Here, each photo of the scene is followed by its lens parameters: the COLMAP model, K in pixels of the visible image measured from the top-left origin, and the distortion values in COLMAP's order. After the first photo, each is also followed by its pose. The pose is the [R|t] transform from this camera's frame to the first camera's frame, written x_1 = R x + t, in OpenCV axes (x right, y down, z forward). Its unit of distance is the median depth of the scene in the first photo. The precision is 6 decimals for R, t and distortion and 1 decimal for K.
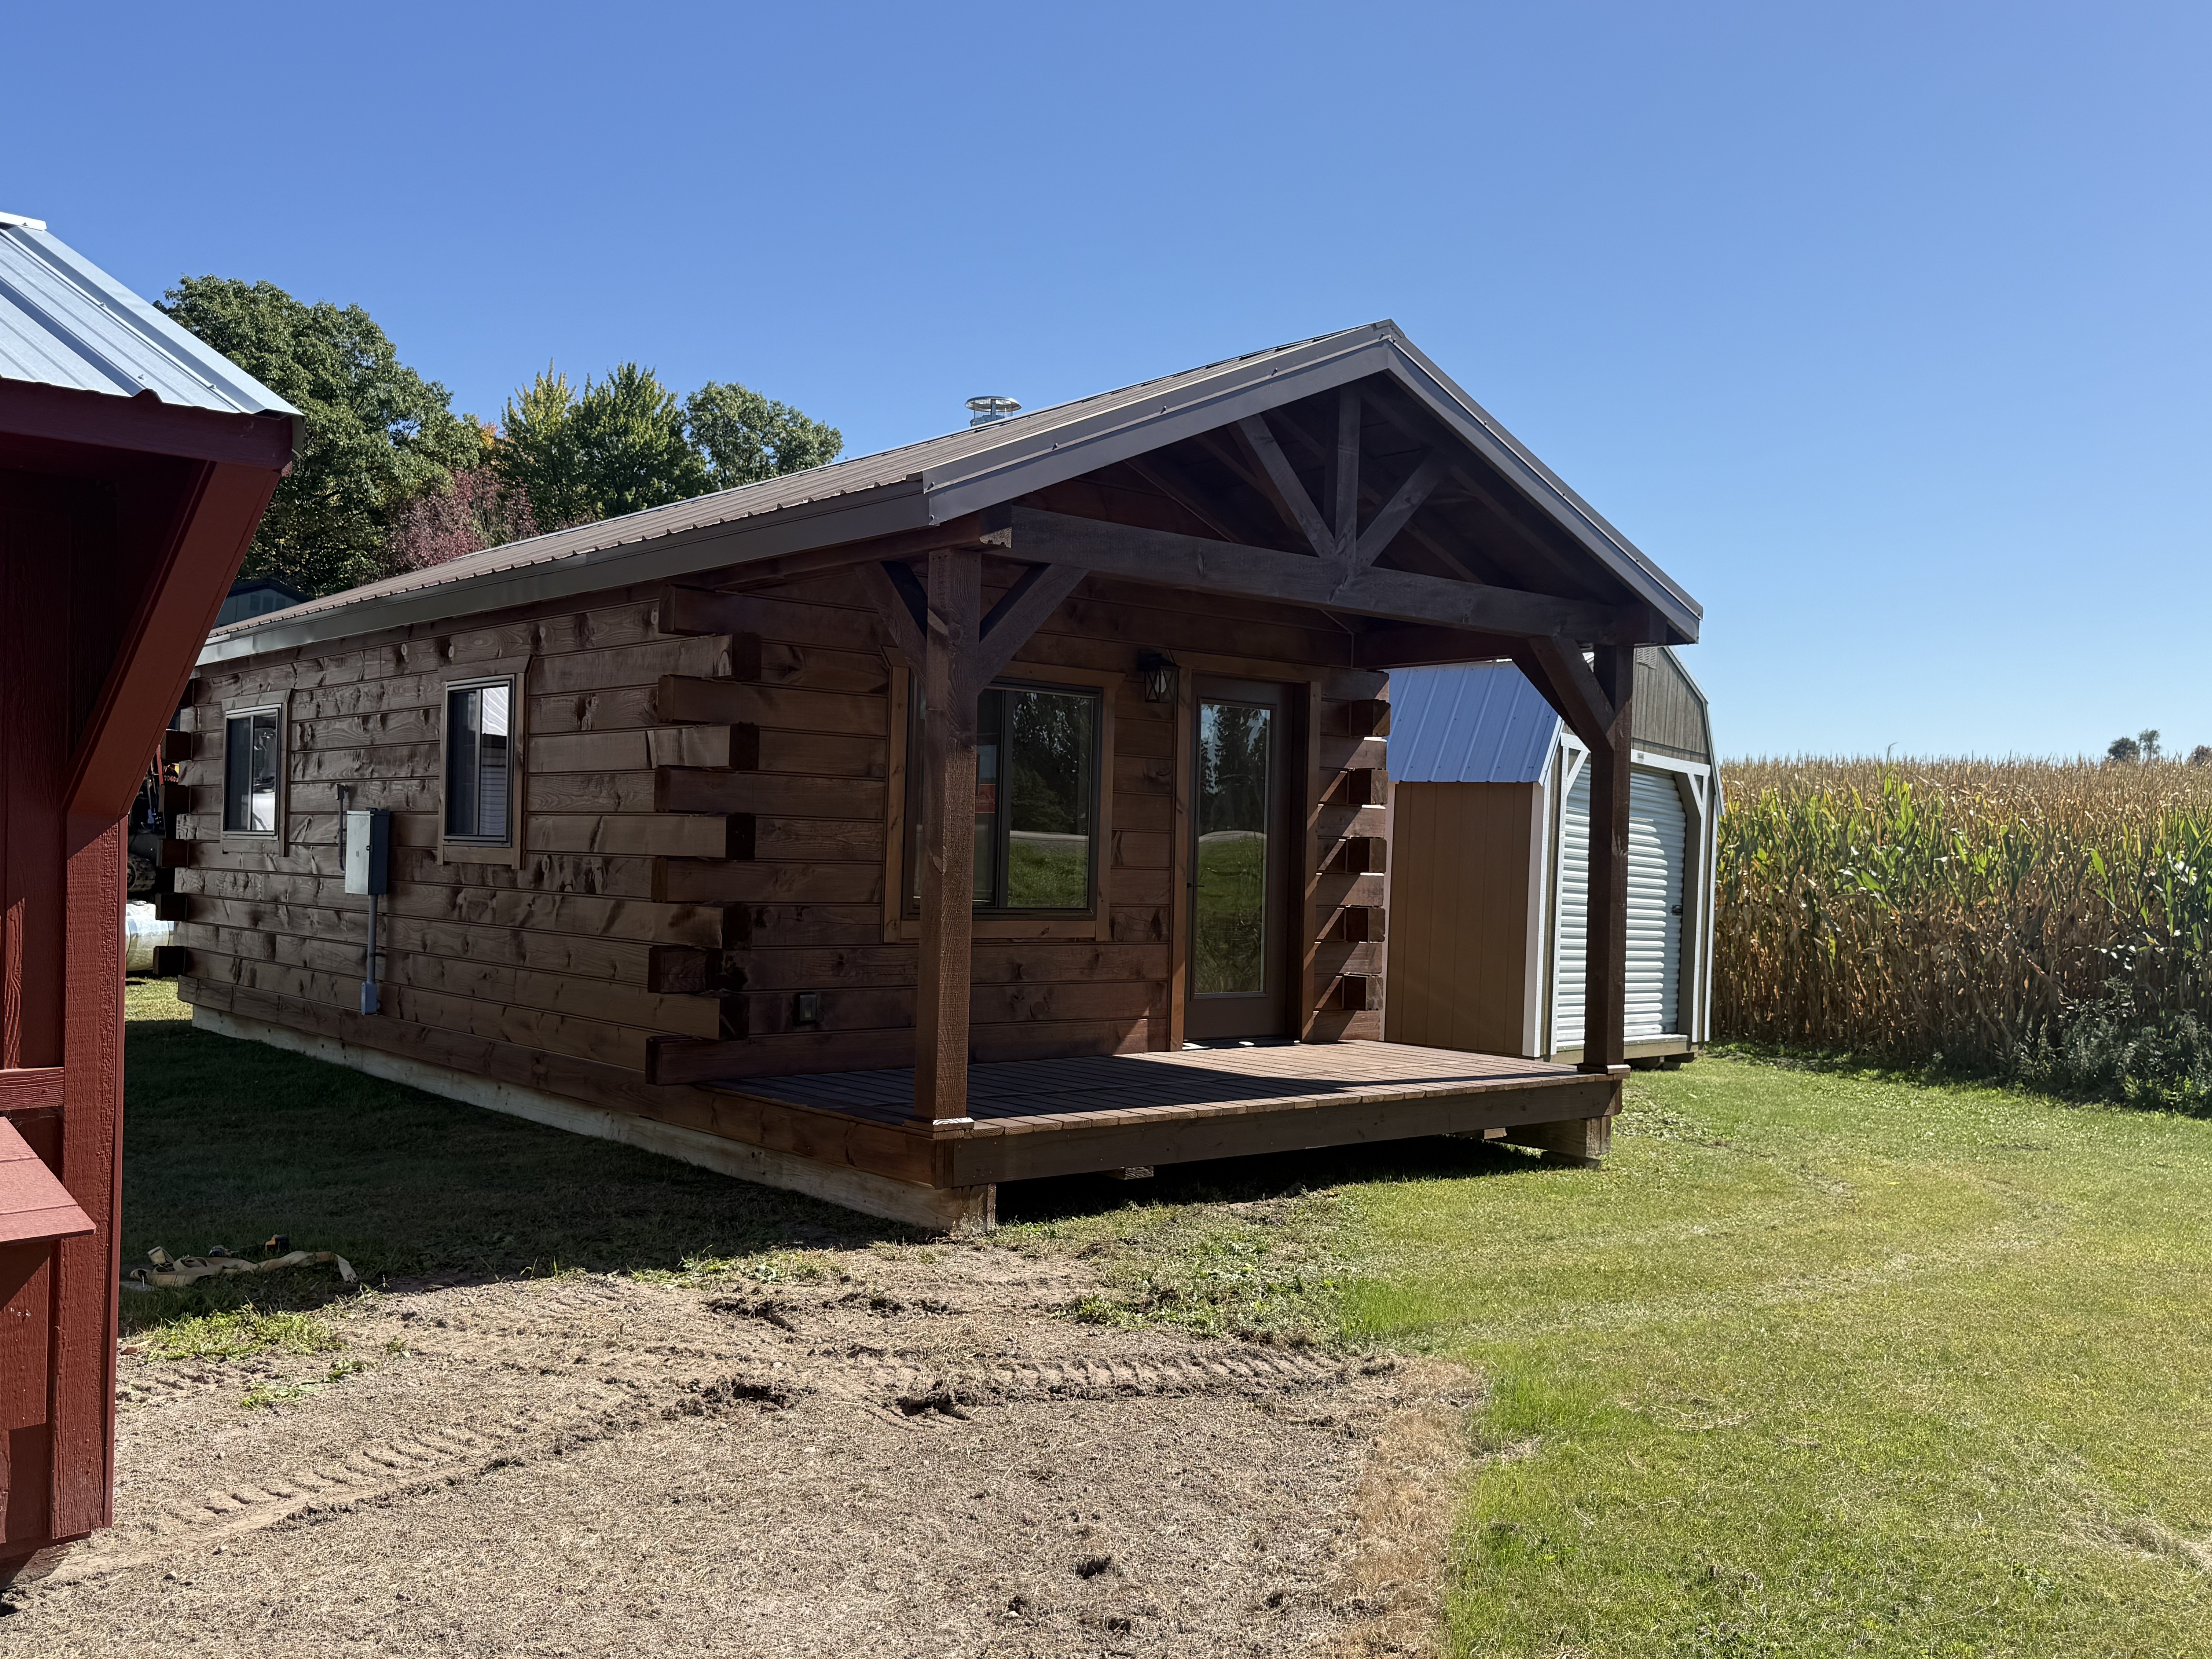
lens RADIAL K [[1963.0, 0, 1098.1], [0, 1963.0, 836.7], [0, 0, 1]] dist [0.197012, -0.404550]
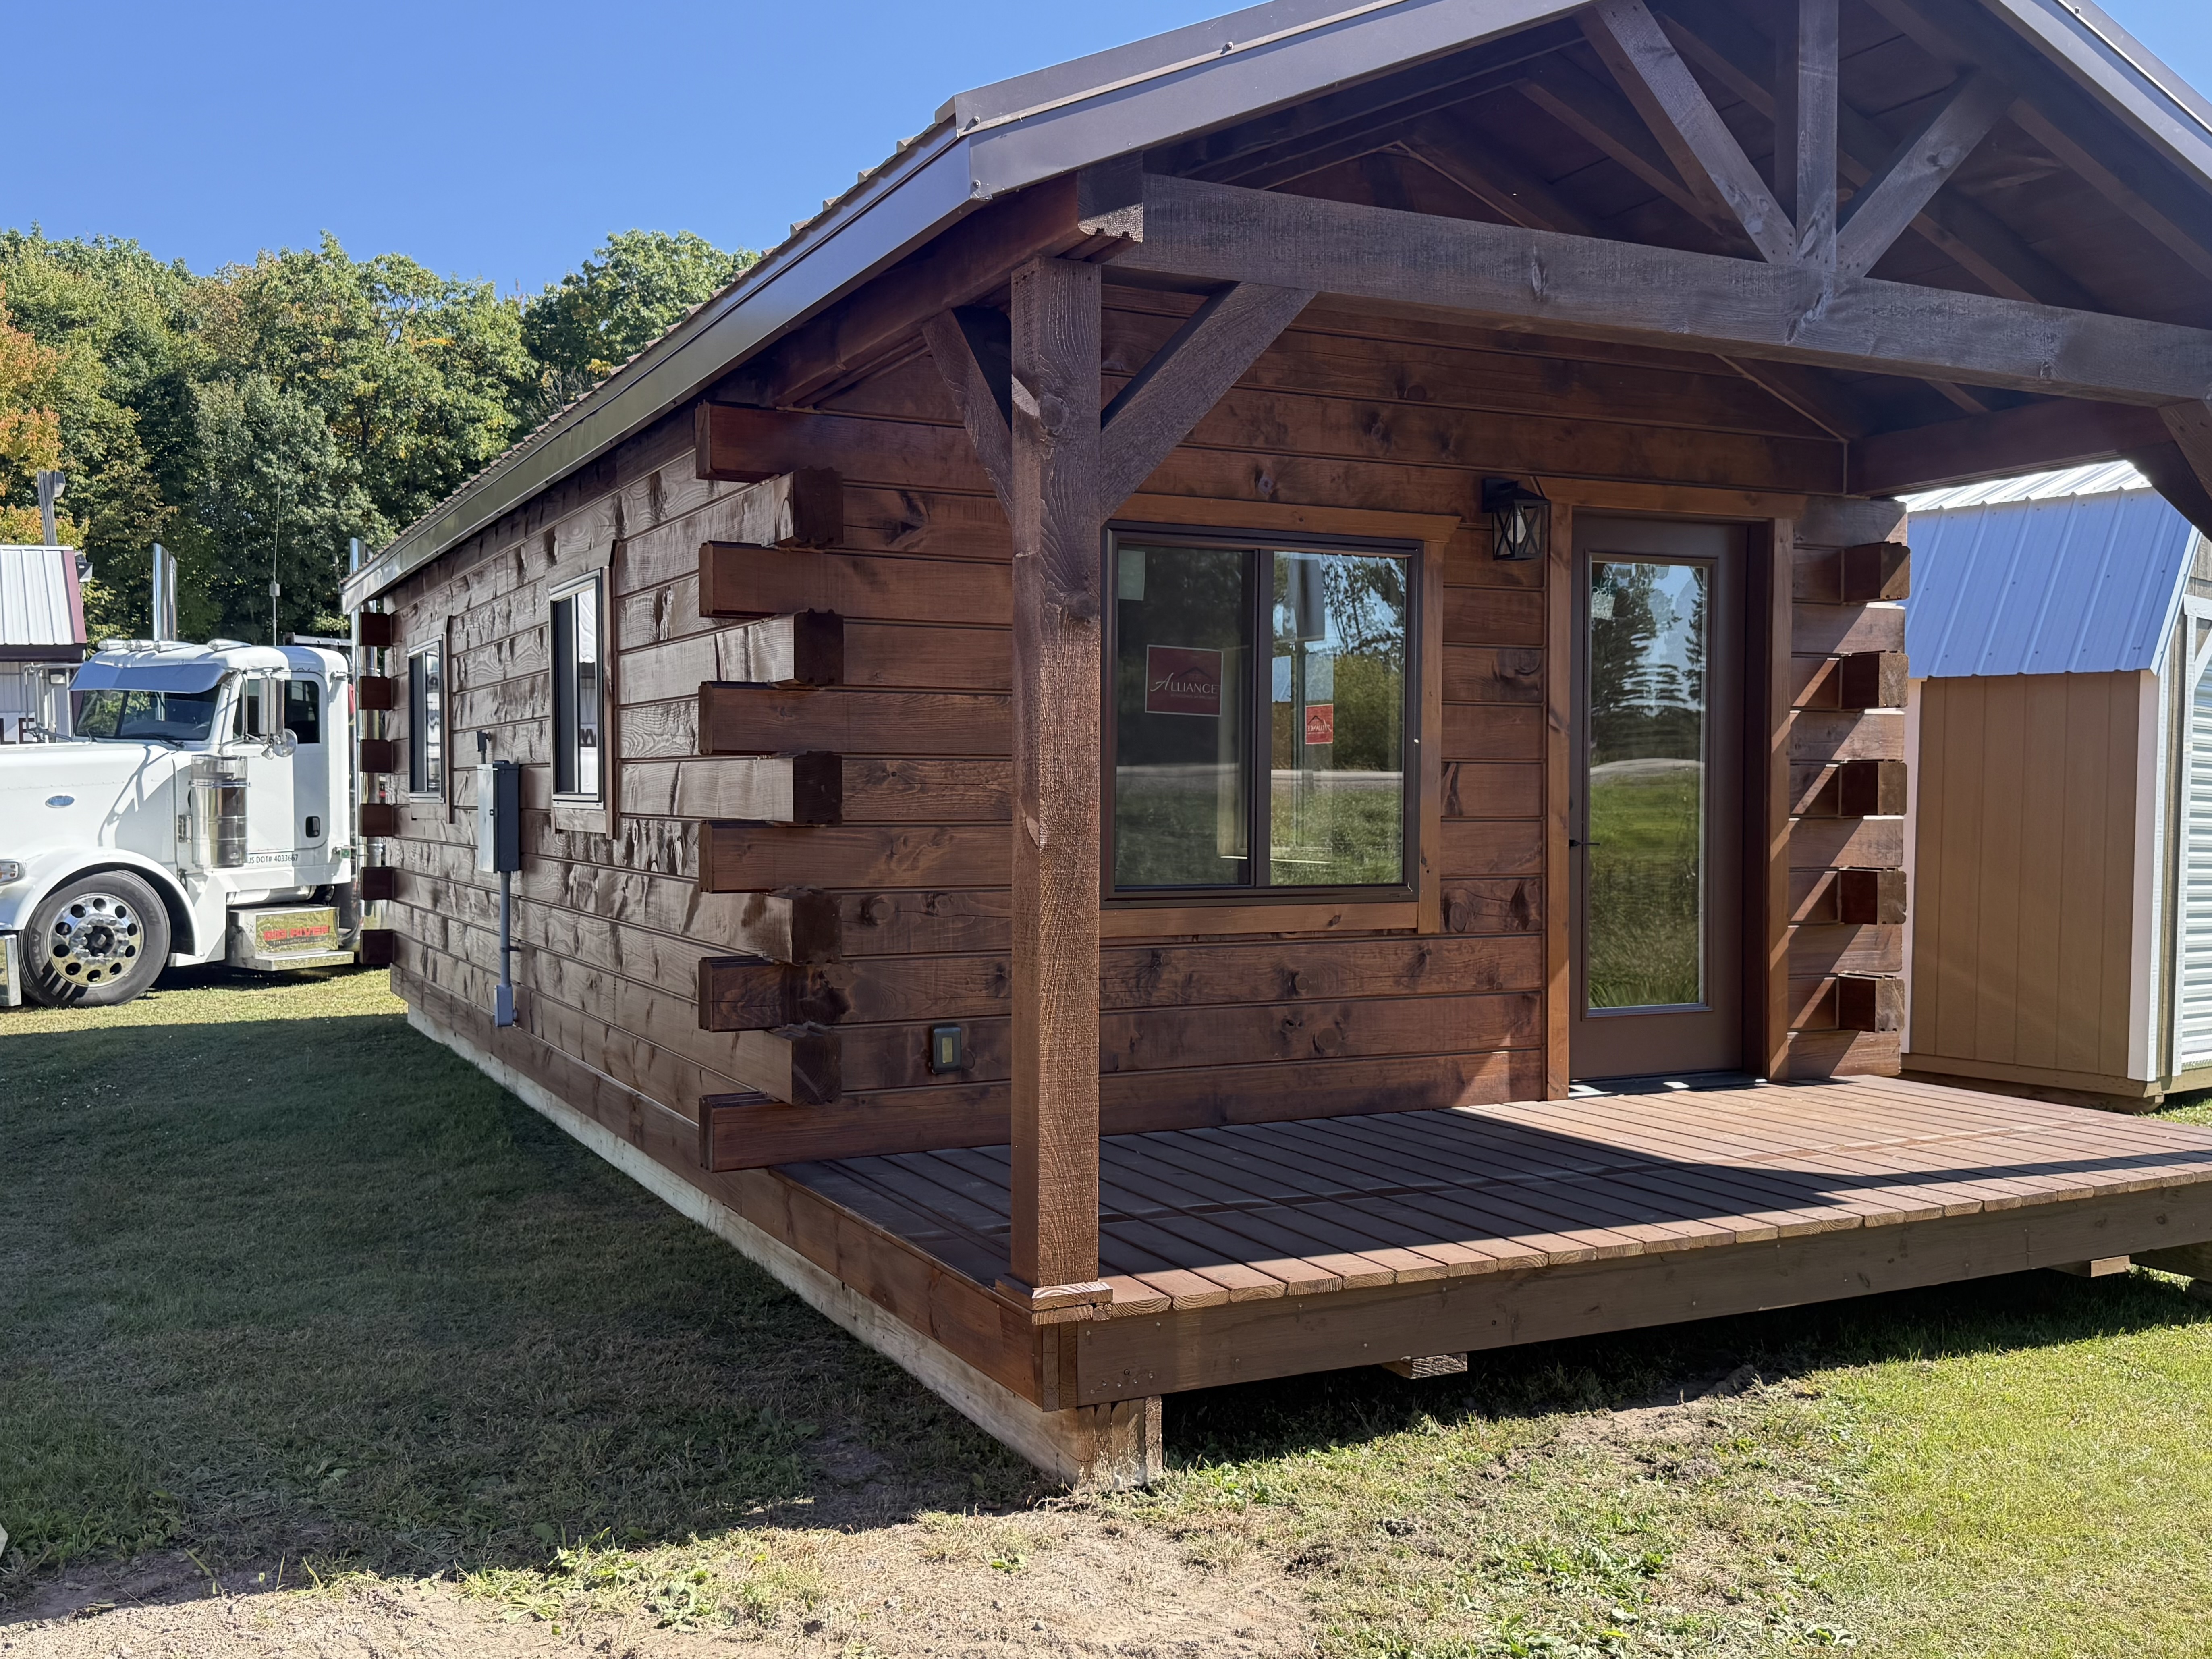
lens RADIAL K [[1963.1, 0, 1098.1], [0, 1963.1, 836.7], [0, 0, 1]] dist [0.197012, -0.404550]
pose [[0.970612, -0.020102, -0.239808, 0.054839], [0.027484, 0.999245, 0.027477, 0.000491], [0.239075, -0.033261, 0.970431, 0.355316]]
